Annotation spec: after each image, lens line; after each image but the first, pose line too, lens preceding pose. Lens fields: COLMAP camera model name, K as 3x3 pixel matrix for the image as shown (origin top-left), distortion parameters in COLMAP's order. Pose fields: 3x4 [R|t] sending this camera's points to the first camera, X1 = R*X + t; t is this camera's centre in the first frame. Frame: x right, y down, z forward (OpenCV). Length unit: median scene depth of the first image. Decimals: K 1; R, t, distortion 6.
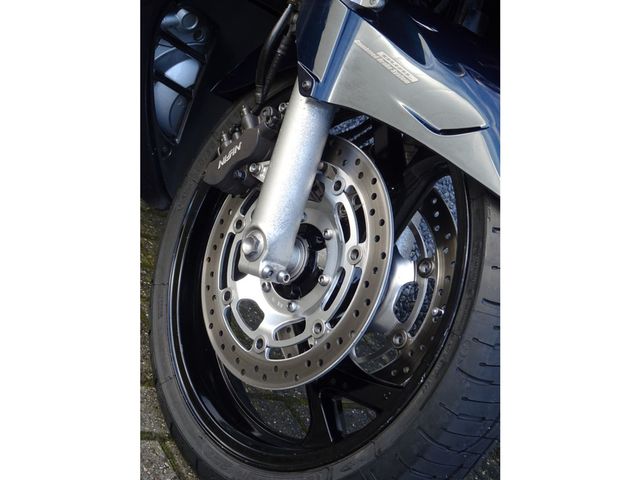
lens RADIAL K [[1185.4, 0, 319.7], [0, 1185.4, 240.1], [0, 0, 1]] dist [-0.027755, 0.000000]
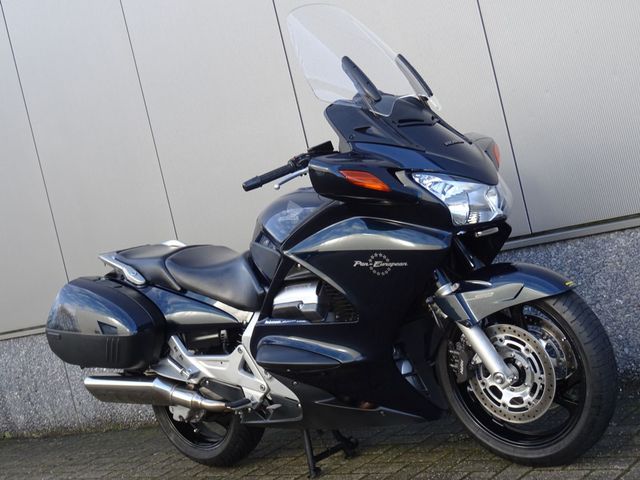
lens RADIAL K [[992.9, 0, 319.7], [0, 992.9, 239.8], [0, 0, 1]] dist [0.012889, 0.000000]
pose [[0.646150, -0.759488, 0.075292, -0.241659], [0.754732, 0.621191, -0.210951, -0.022535], [0.113444, 0.193131, 0.974593, -1.246683]]
